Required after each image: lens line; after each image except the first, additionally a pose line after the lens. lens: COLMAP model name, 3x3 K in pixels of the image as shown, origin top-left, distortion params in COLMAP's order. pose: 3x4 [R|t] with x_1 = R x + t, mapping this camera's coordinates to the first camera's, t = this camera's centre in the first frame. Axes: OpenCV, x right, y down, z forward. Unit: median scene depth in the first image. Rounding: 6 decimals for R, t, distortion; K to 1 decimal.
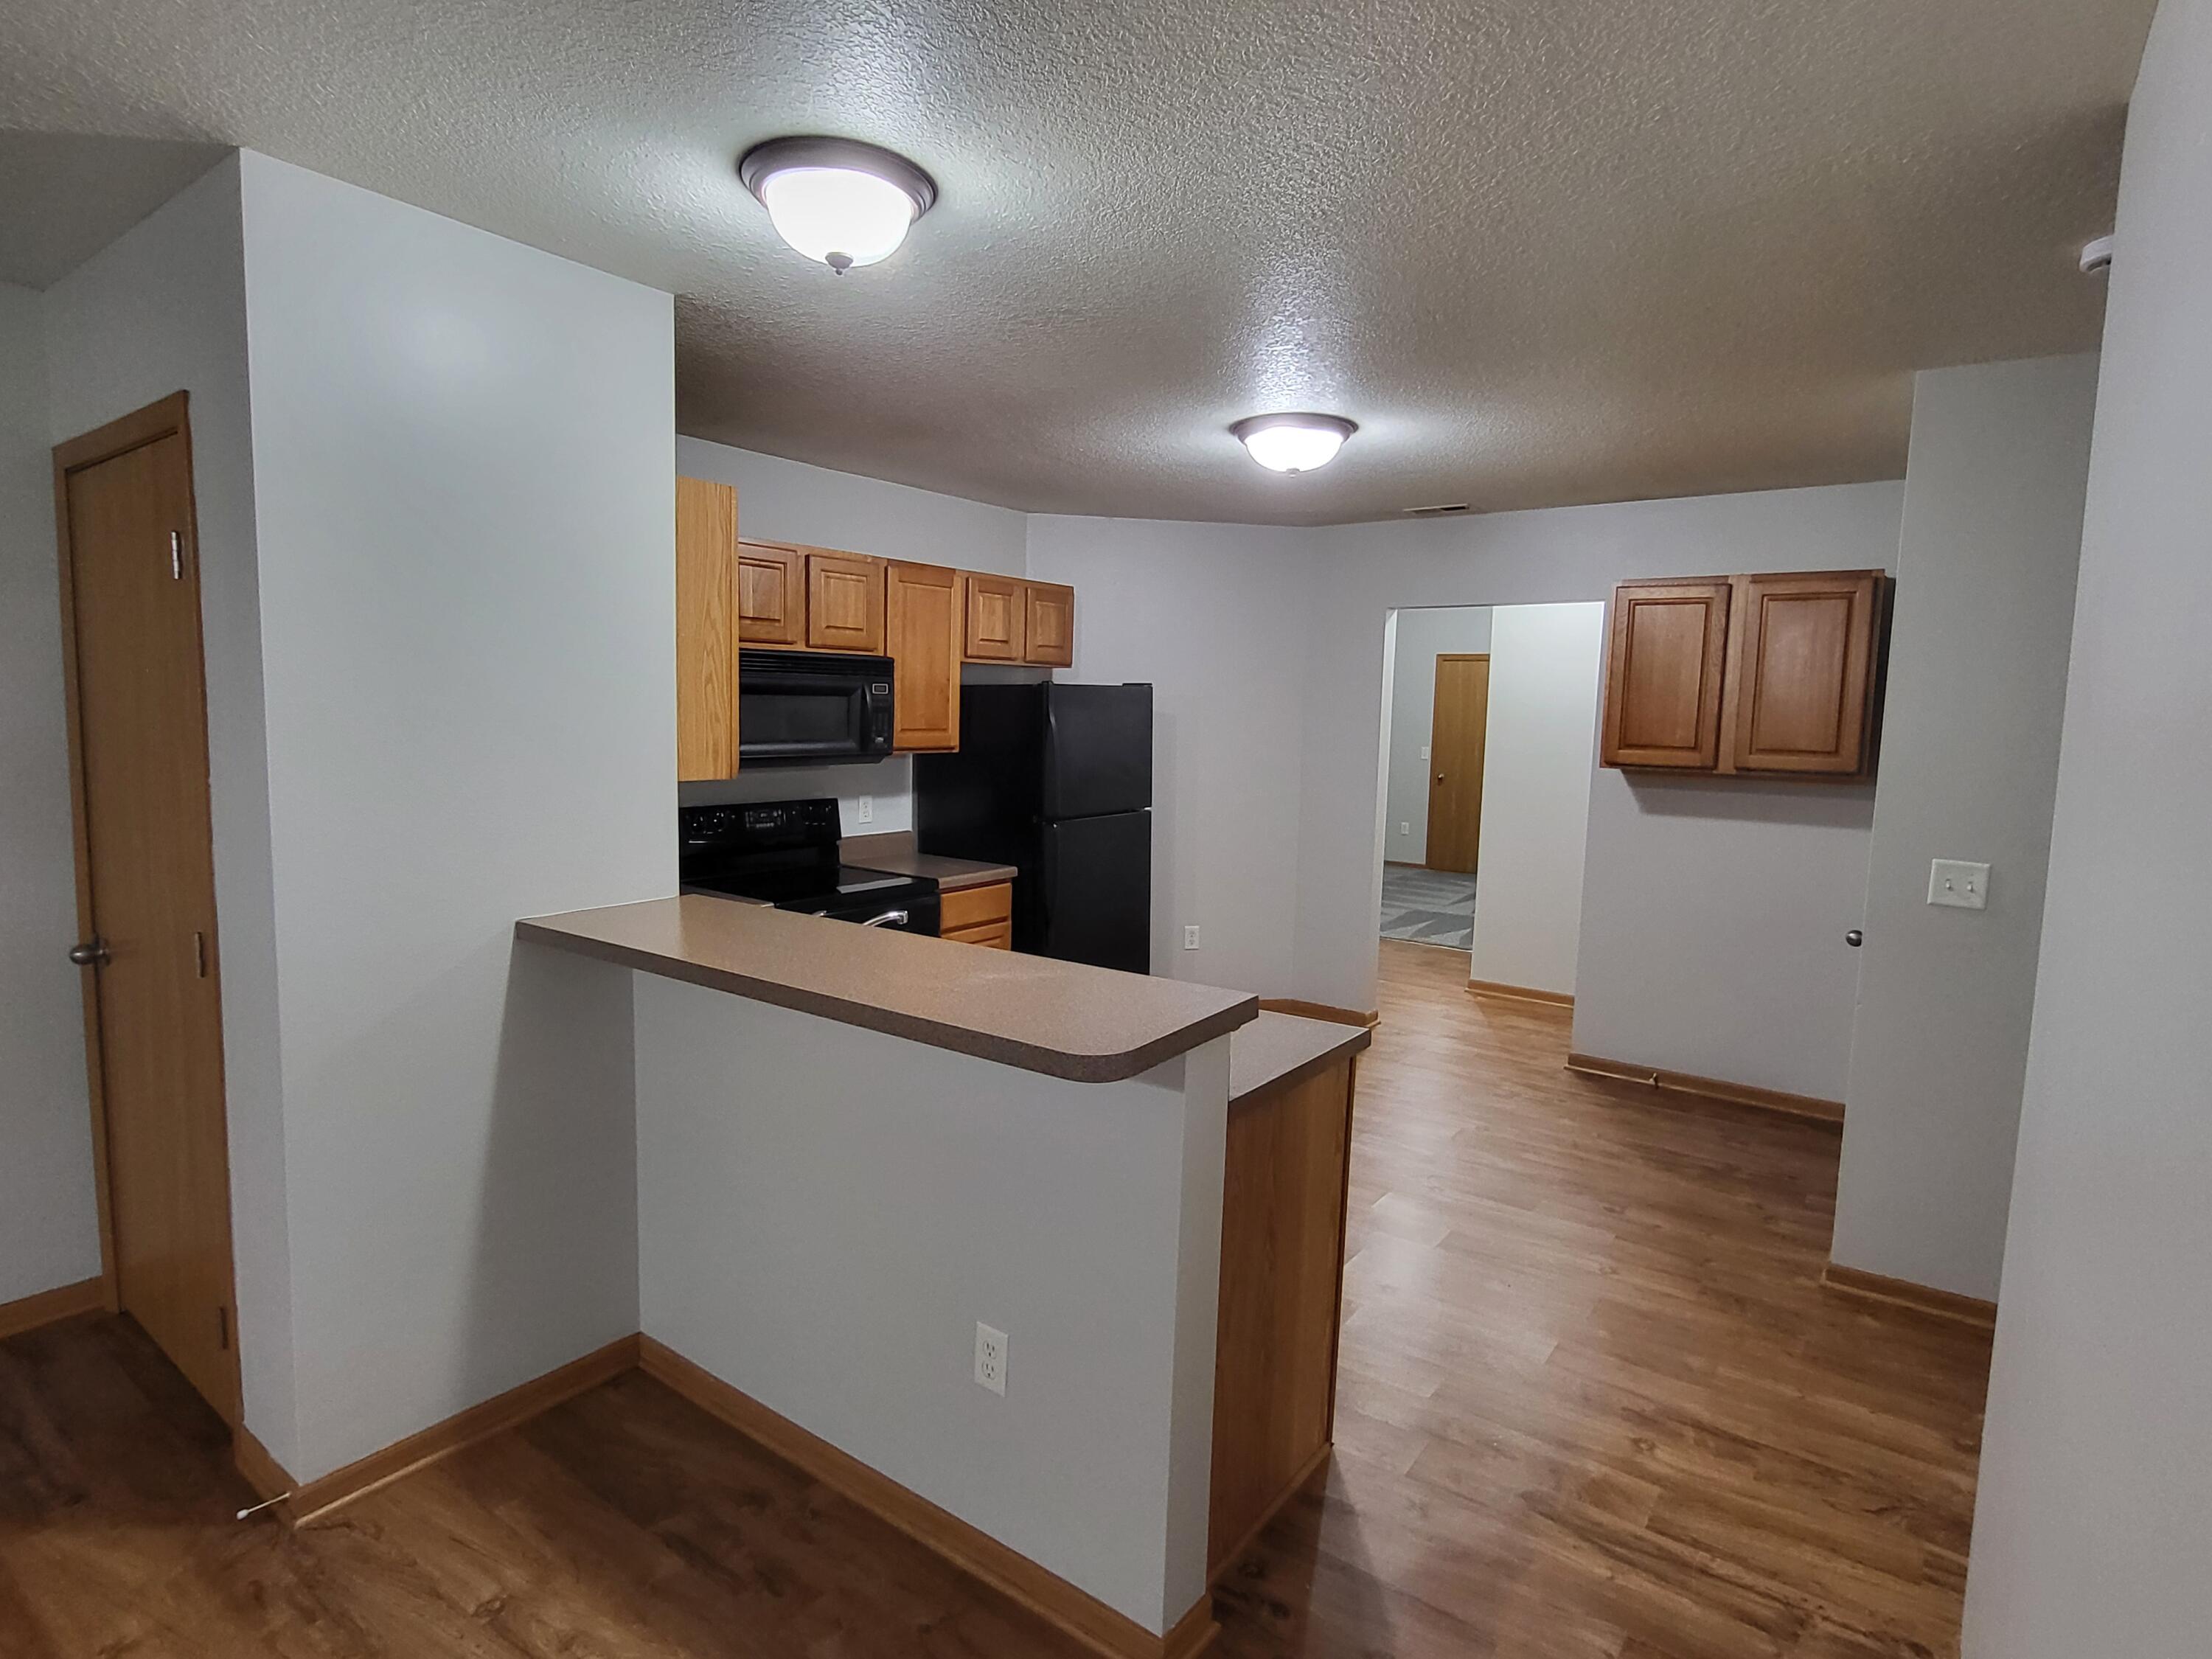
lens RADIAL K [[1159.0, 0, 1105.7], [0, 1159.0, 827.1], [0, 0, 1]] dist [-0.002806, -0.002095]
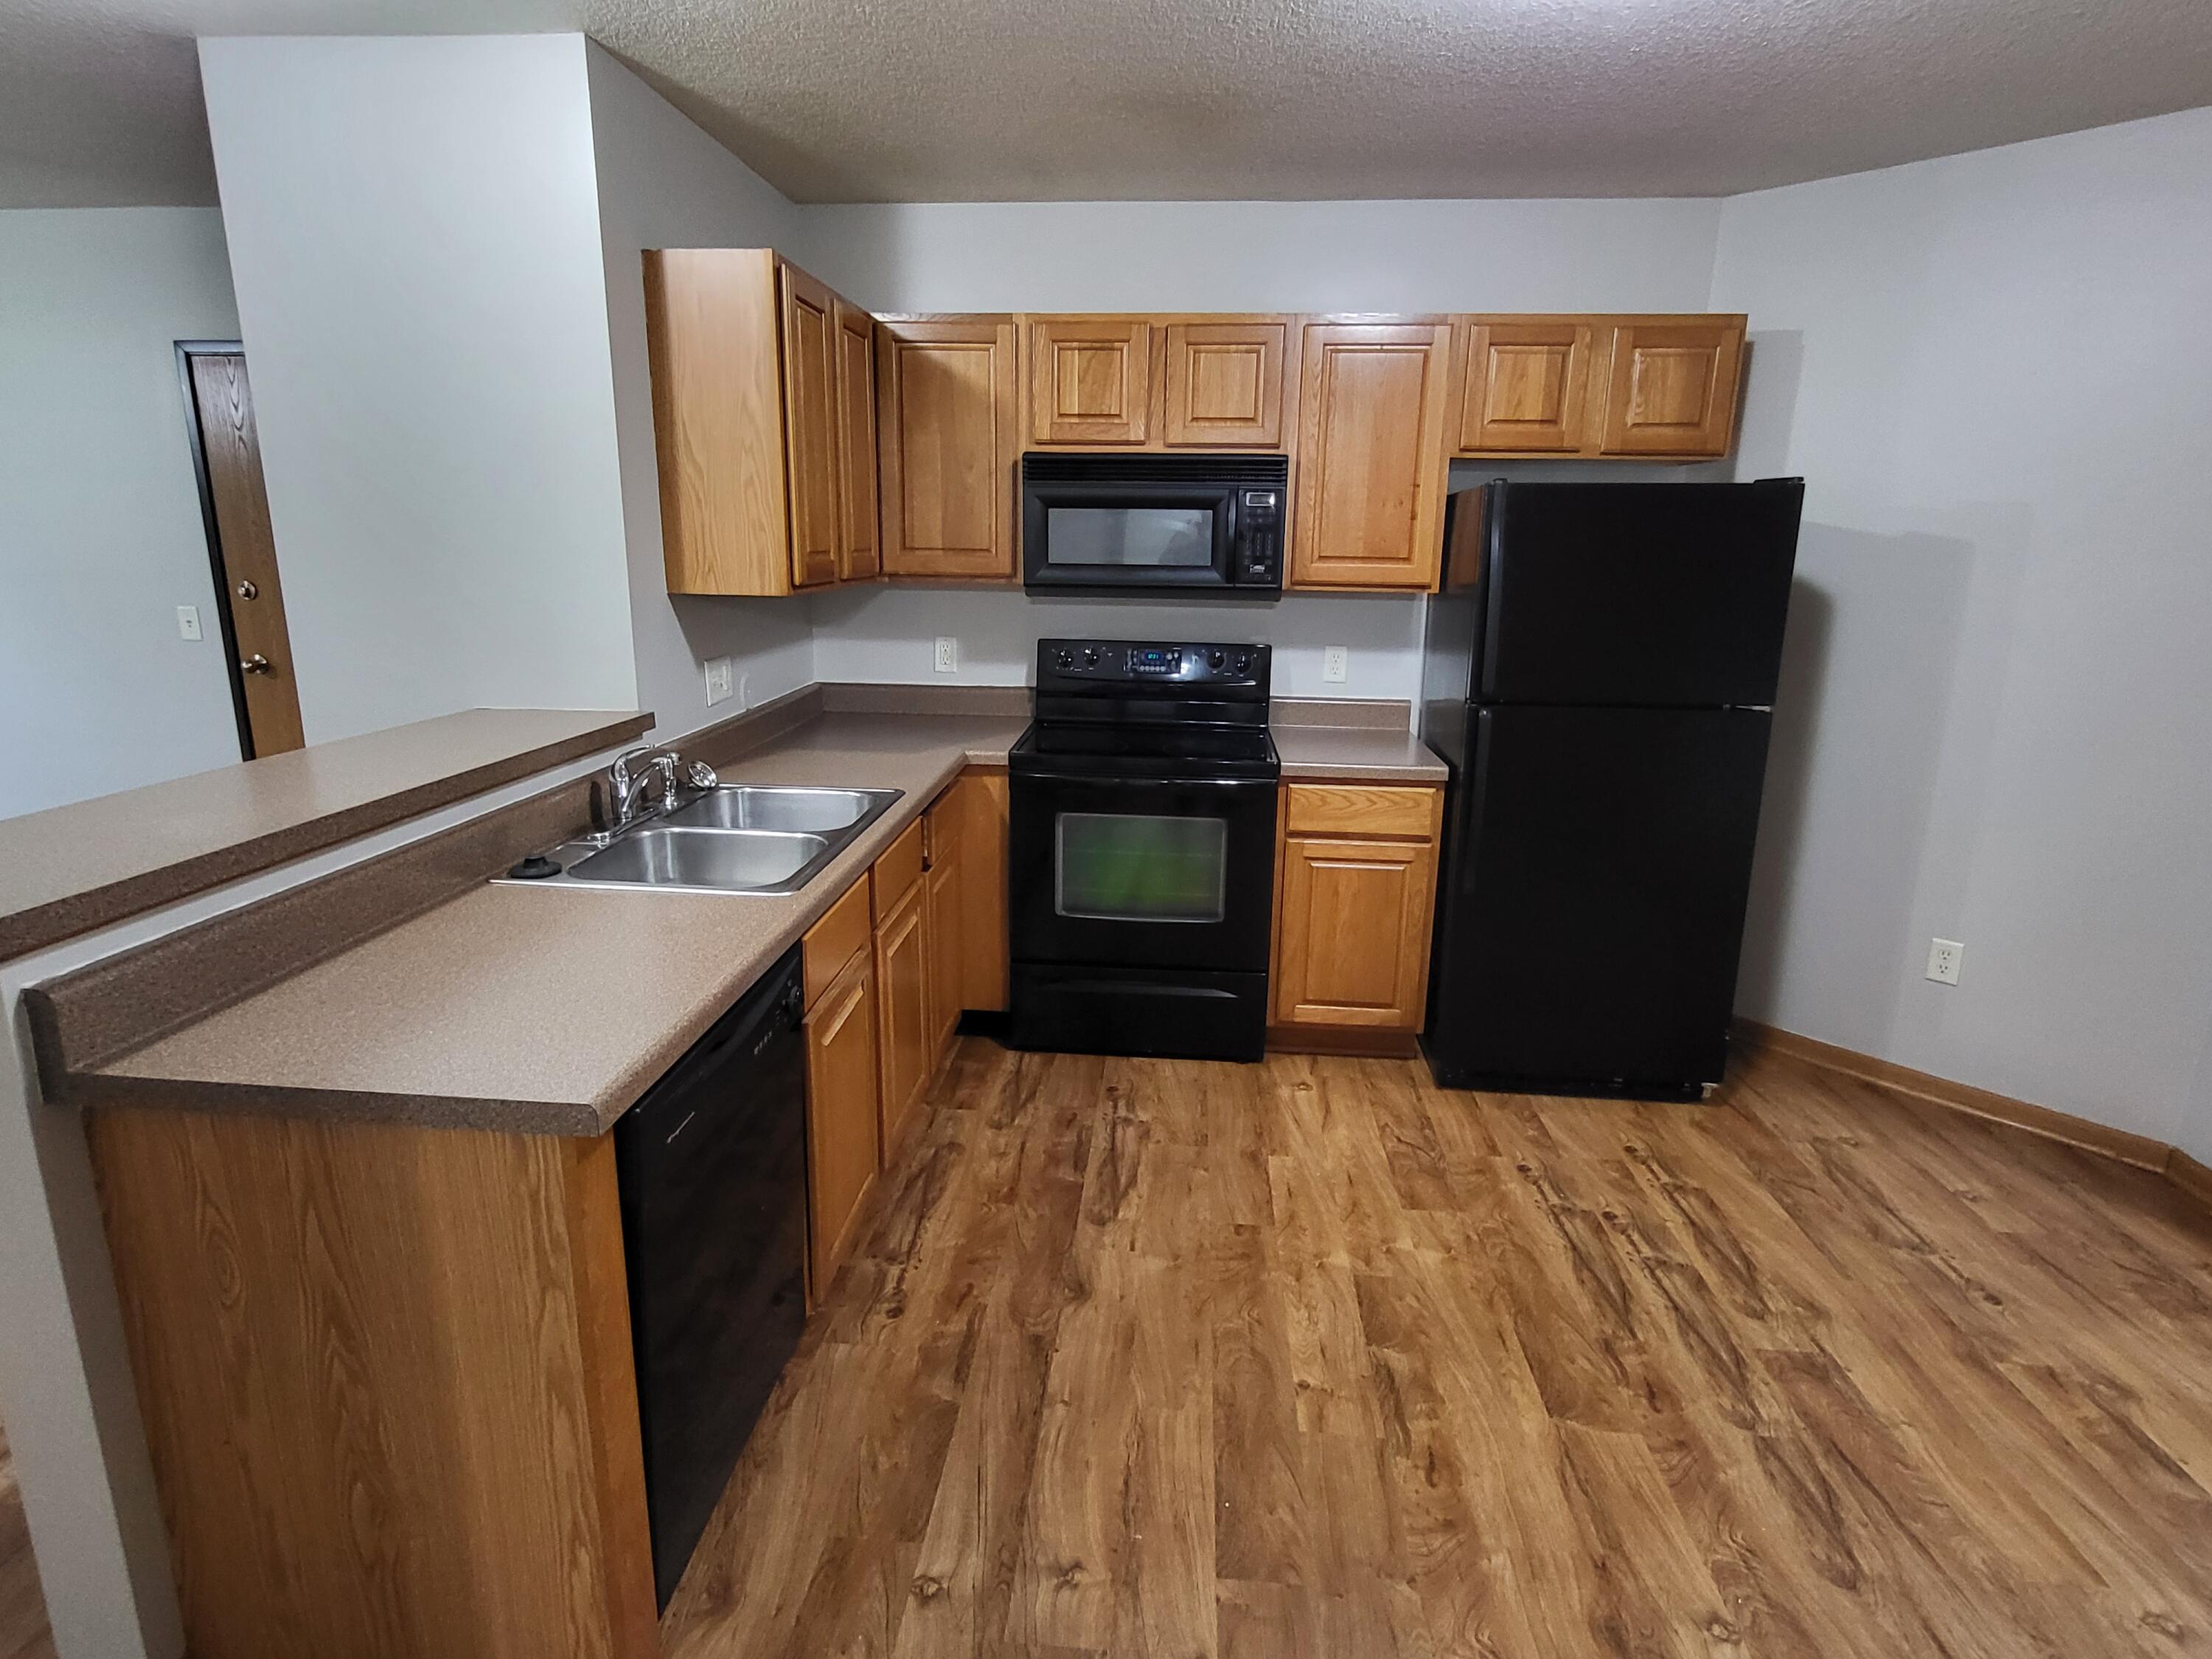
lens RADIAL K [[1159.0, 0, 1101.2], [0, 1159.0, 818.3], [0, 0, 1]] dist [-0.002806, -0.002095]
pose [[0.520289, 0.189502, -0.832699, 0.382390], [-0.092866, 0.981842, 0.165418, -0.028449], [0.848926, -0.008736, 0.528440, 0.474167]]
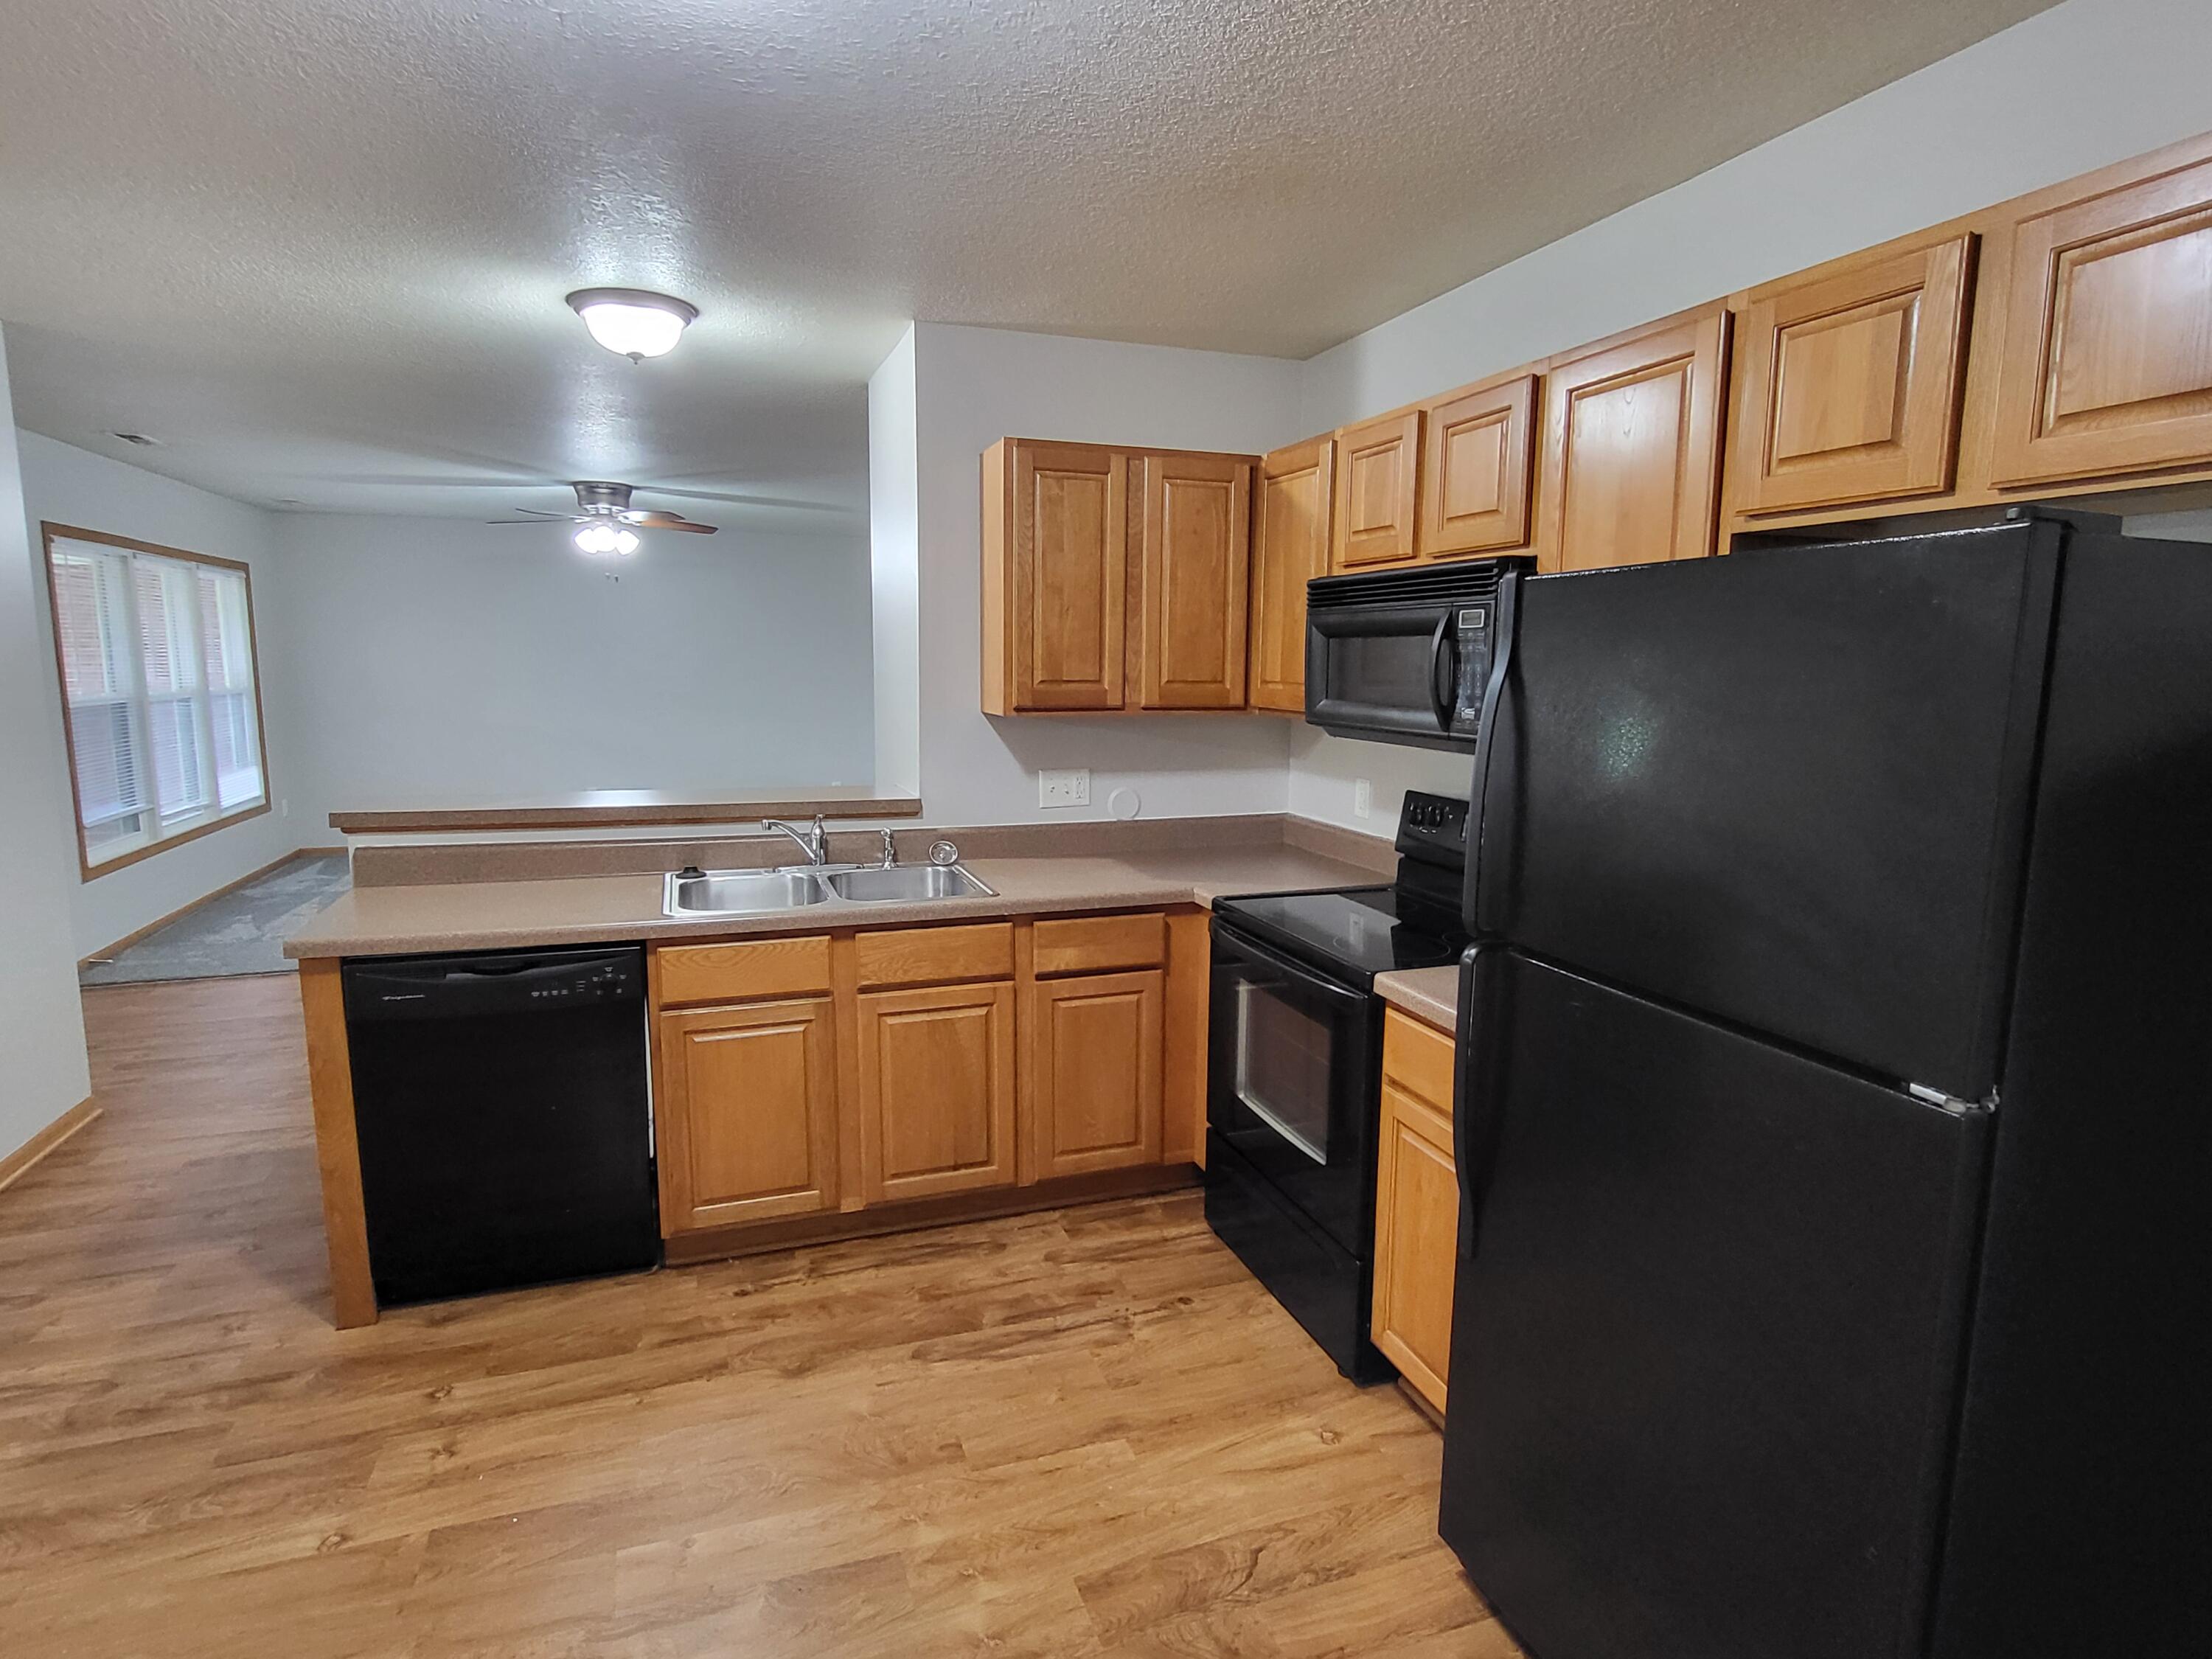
lens RADIAL K [[1159.0, 0, 1101.8], [0, 1159.0, 824.8], [0, 0, 1]] dist [-0.002806, -0.002095]
pose [[-0.568936, 0.091819, -0.817240, 0.327338], [-0.108100, 0.976775, 0.184999, -0.098292], [0.815246, 0.193597, -0.545797, 1.081951]]
